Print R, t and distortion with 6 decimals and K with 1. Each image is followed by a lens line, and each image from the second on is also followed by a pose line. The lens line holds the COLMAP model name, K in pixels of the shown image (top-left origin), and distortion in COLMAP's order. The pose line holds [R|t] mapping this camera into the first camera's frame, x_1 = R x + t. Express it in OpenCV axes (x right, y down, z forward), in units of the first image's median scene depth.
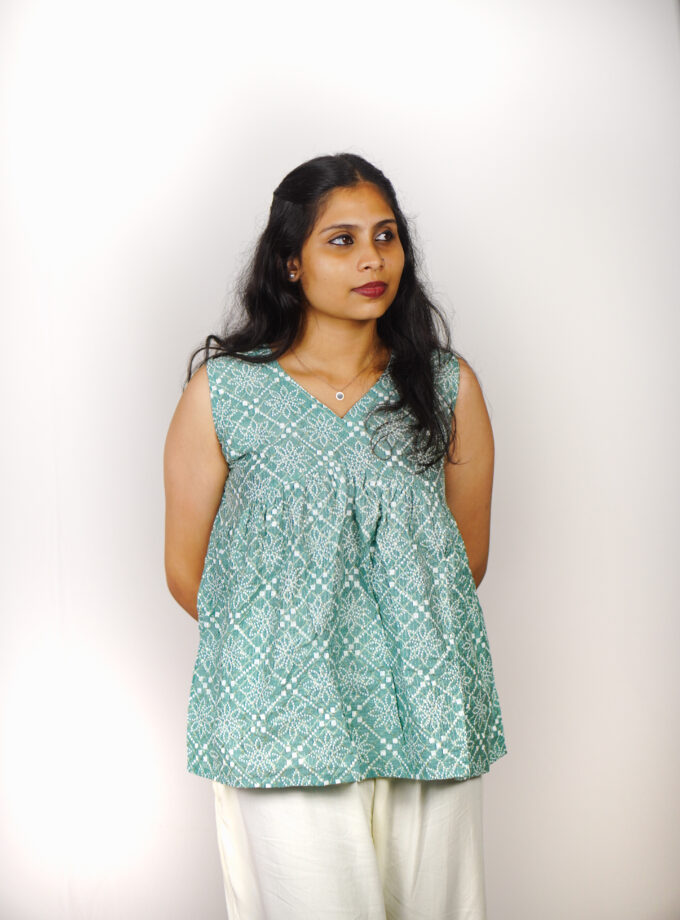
lens RADIAL K [[2728.2, 0, 340.0], [0, 2728.2, 460.0], [0, 0, 1]] dist [0.040144, 0.255514]
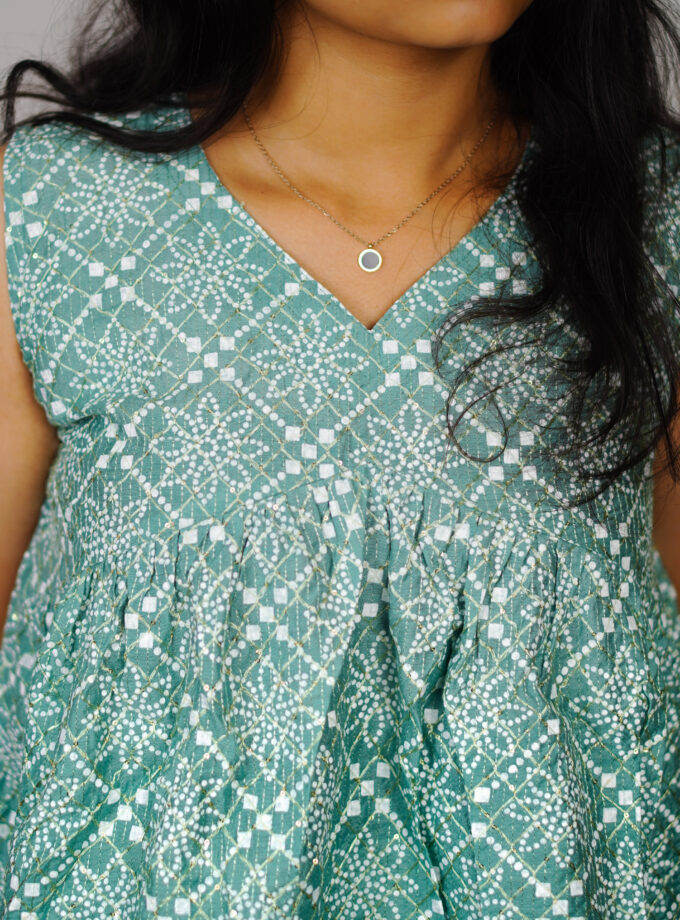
lens RADIAL K [[2728.2, 0, 340.0], [0, 2728.2, 460.0], [0, 0, 1]] dist [0.040144, 0.255514]
pose [[0.995811, 0.062767, -0.066484, 0.021352], [-0.052417, 0.987695, 0.147349, -0.050334], [0.074915, -0.143247, 0.986848, 0.658890]]
